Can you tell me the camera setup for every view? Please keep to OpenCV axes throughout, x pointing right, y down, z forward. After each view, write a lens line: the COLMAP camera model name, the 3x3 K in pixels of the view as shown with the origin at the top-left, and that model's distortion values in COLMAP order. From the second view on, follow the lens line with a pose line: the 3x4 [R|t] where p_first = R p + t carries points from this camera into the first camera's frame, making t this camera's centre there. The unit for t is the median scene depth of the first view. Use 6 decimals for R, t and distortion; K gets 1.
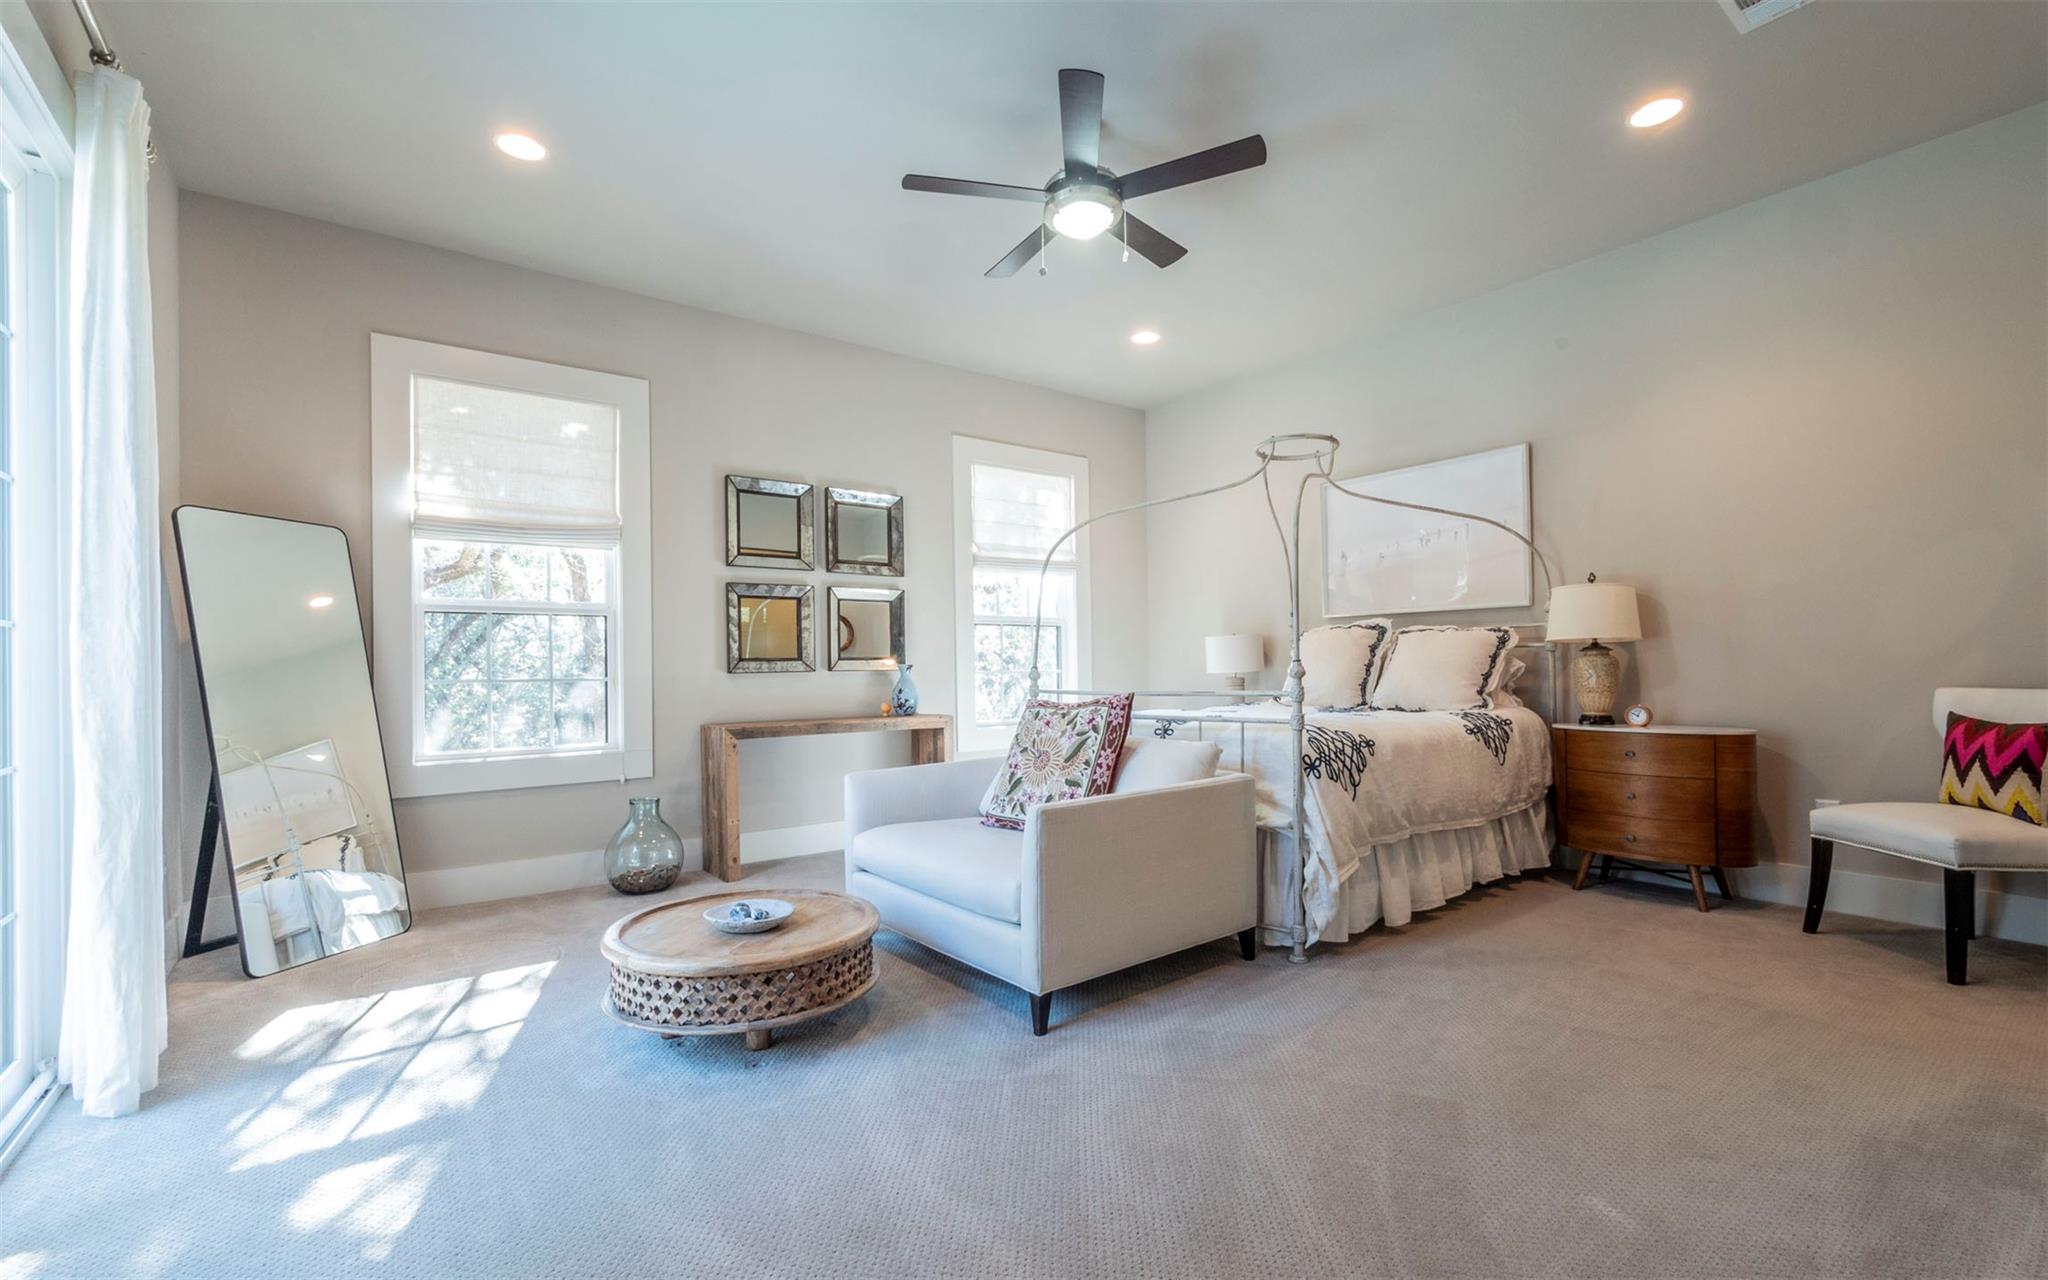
lens RADIAL K [[884.7, 0, 1029.0], [0, 884.7, 674.9], [0, 0, 1]] dist [-0.000915, 0.000015]
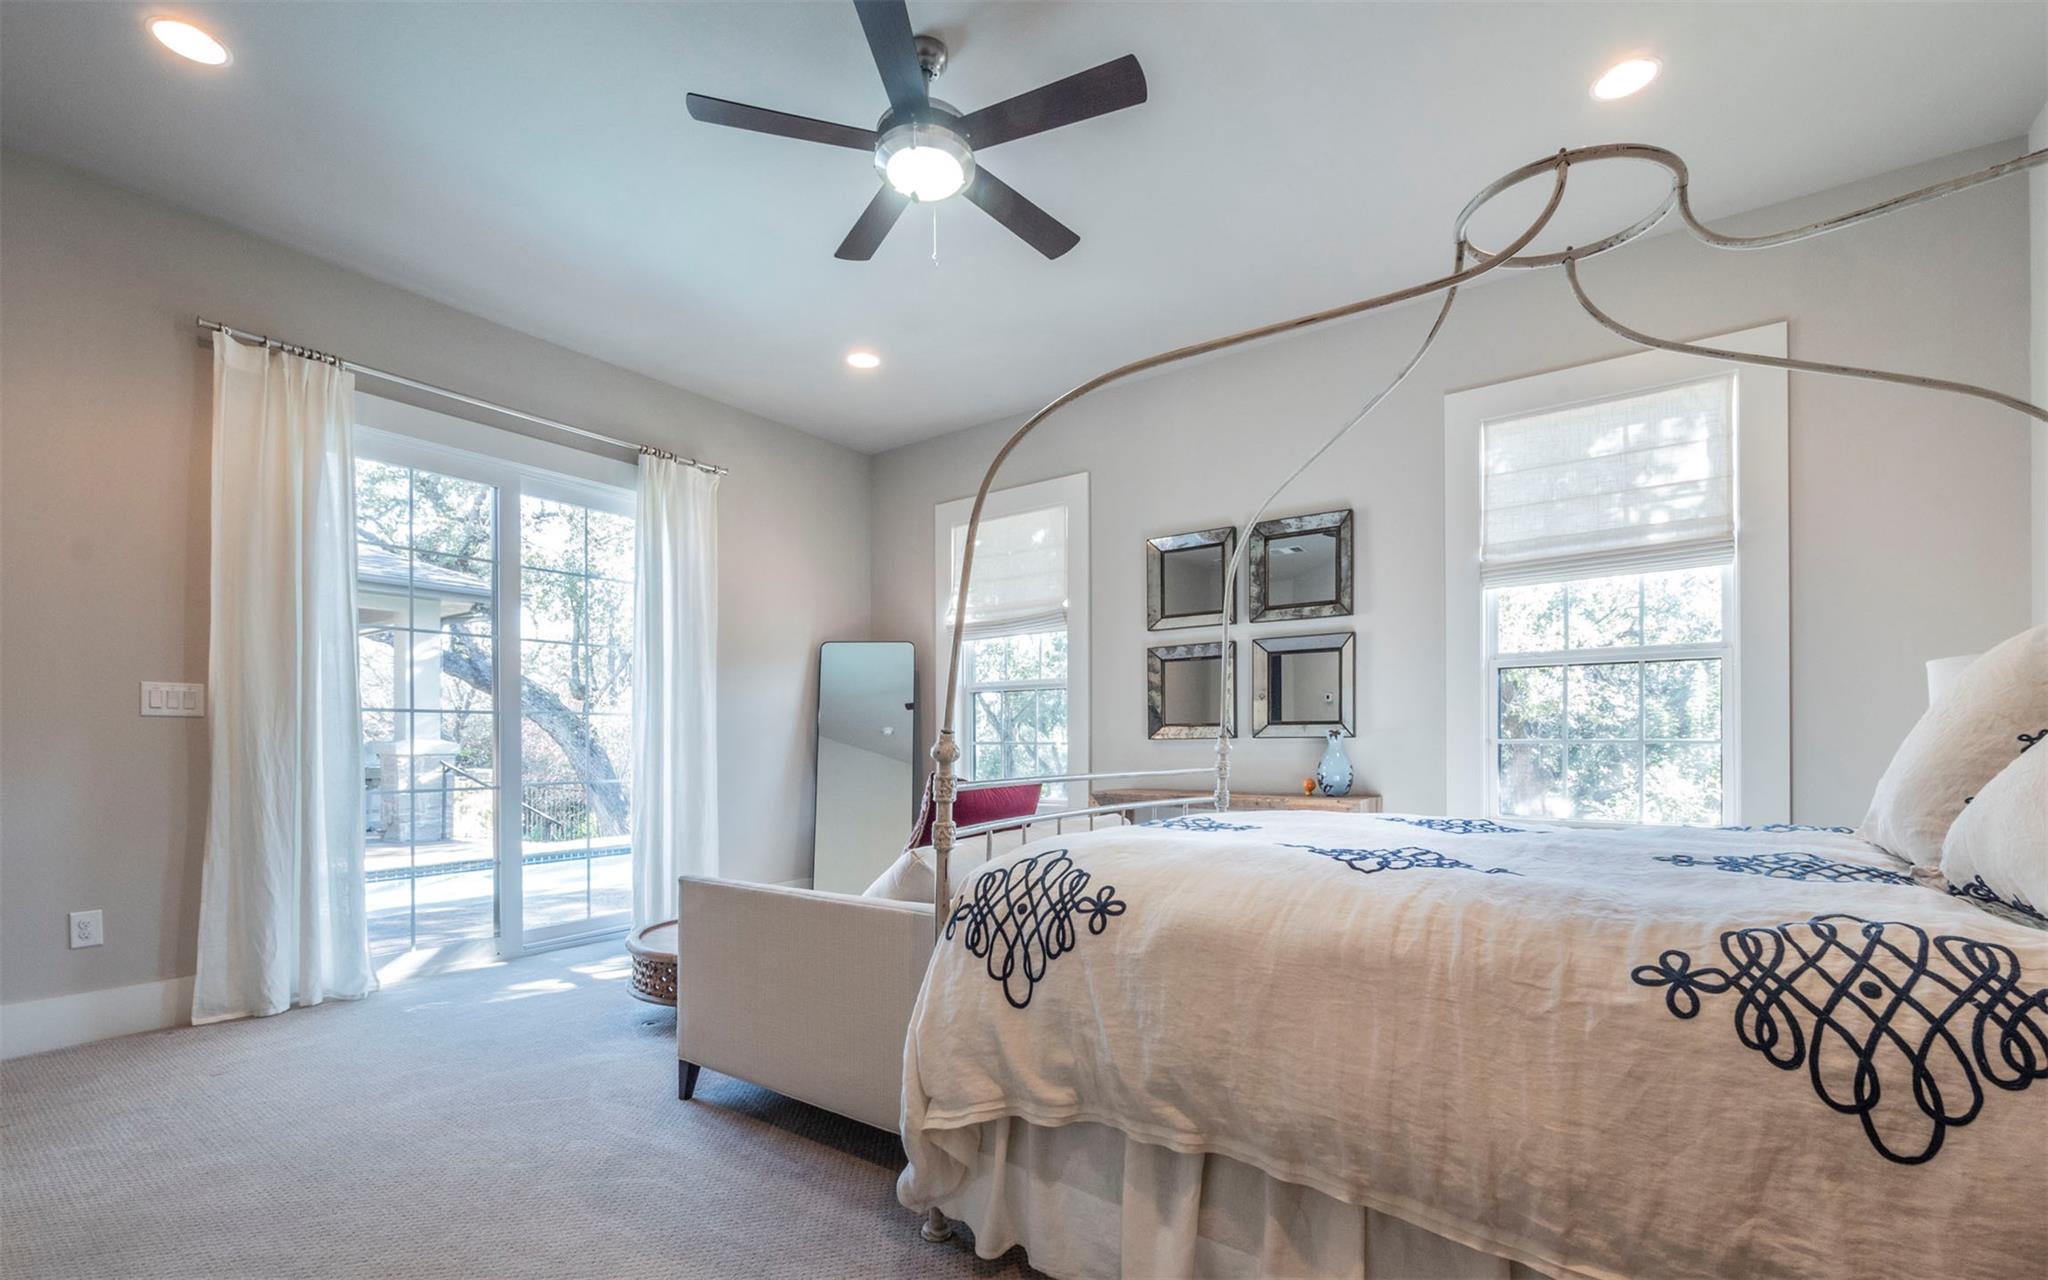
lens RADIAL K [[888.1, 0, 1021.5], [0, 888.1, 741.9], [0, 0, 1]] dist [-0.000589, -0.000004]
pose [[0.263726, 0.015920, -0.964466, 0.638714], [-0.004425, 0.999873, 0.015295, -0.014227], [0.964587, 0.000234, 0.263763, 0.639209]]
